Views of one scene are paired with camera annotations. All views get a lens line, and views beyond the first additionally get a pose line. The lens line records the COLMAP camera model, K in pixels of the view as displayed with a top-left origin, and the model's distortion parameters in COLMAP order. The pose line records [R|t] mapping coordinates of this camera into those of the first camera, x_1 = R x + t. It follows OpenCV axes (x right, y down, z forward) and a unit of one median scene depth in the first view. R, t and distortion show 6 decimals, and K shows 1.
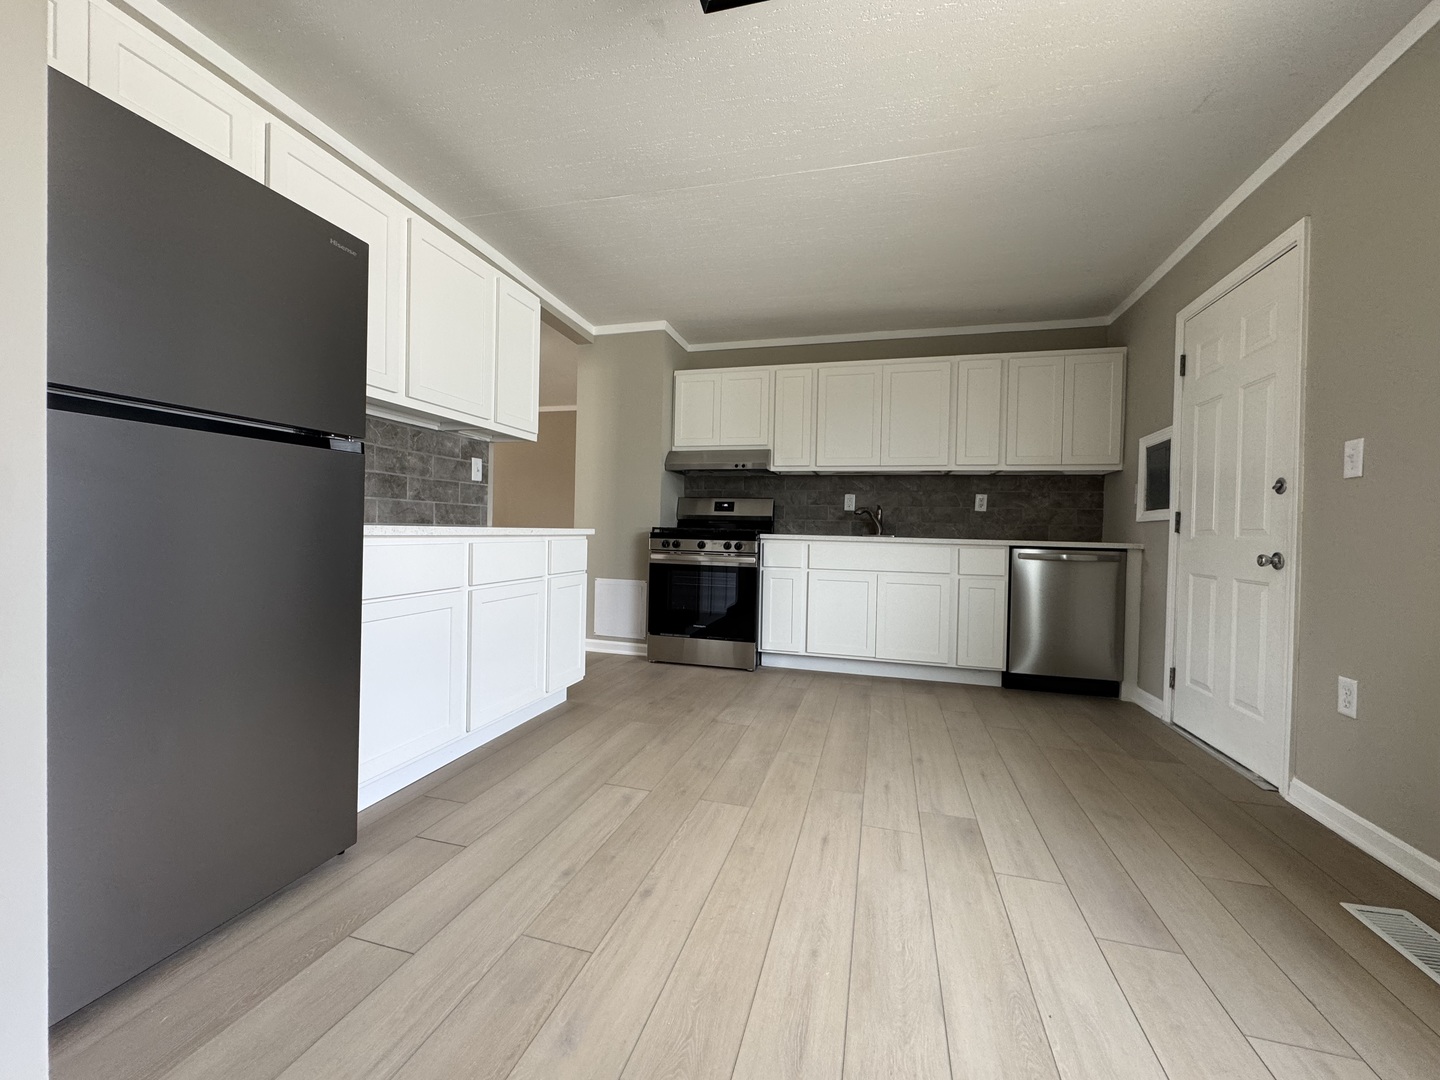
lens RADIAL K [[579.3, 0, 717.3], [0, 579.3, 539.4], [0, 0, 1]] dist [-0.003692, 0.000842]
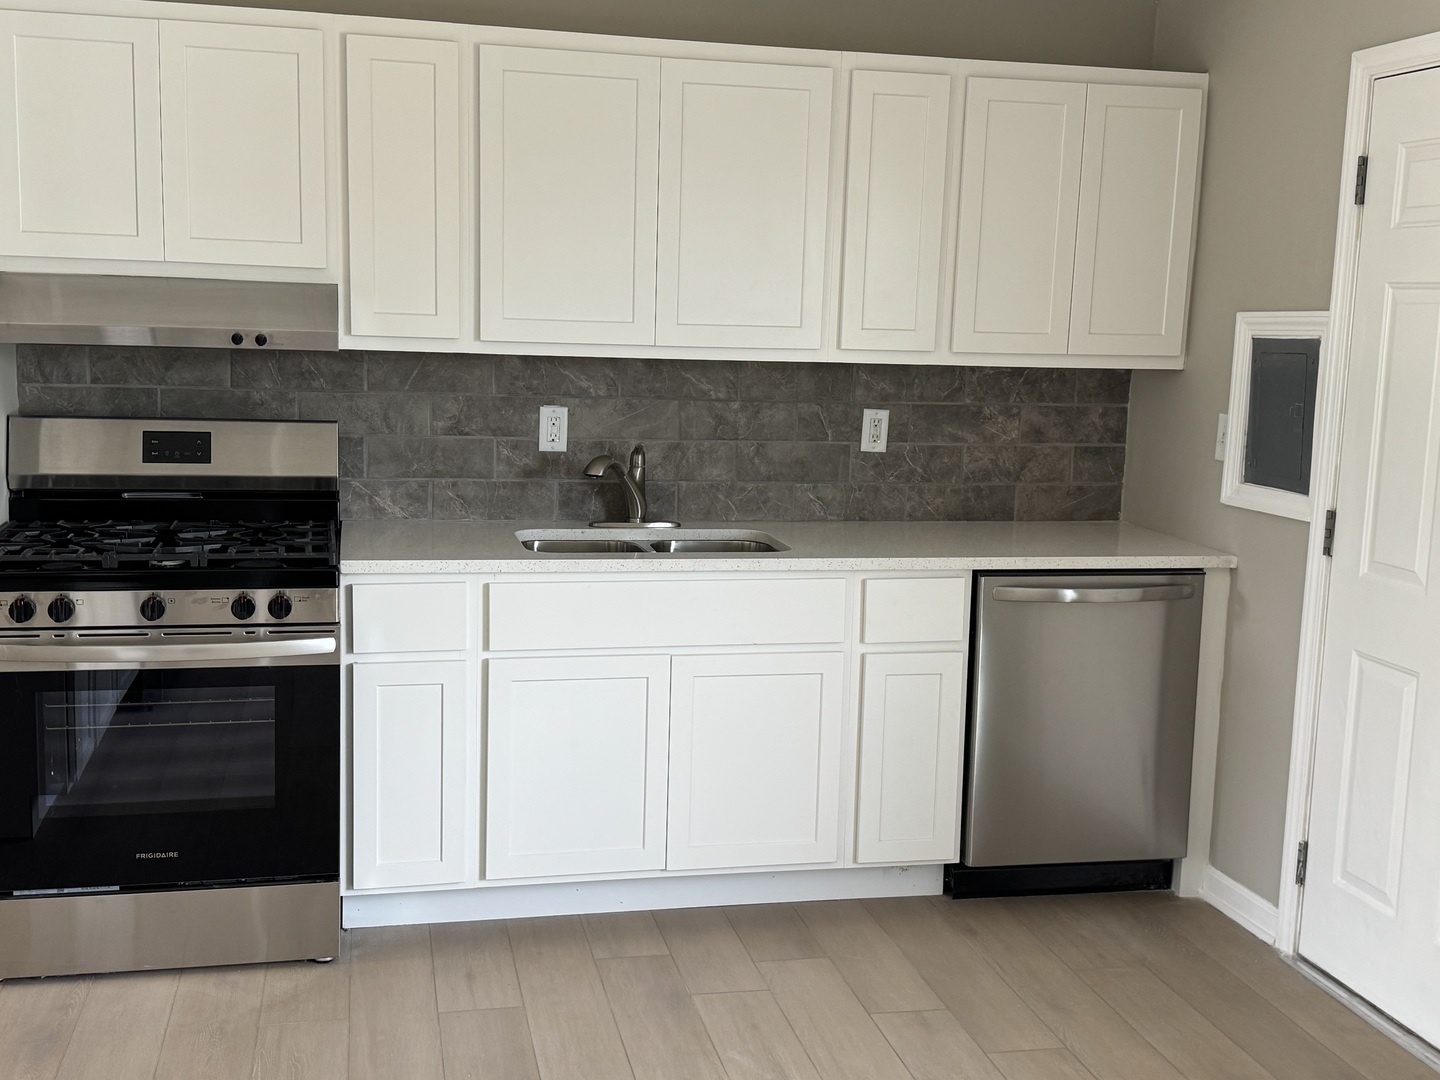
lens RADIAL K [[1613.8, 0, 721.0], [0, 1613.8, 538.6], [0, 0, 1]] dist [0.105725, 0.000000]
pose [[0.879131, -0.065833, 0.472012, -0.176847], [-0.003169, 0.989584, 0.143921, -0.159401], [-0.476571, -0.128021, 0.869765, 0.081850]]
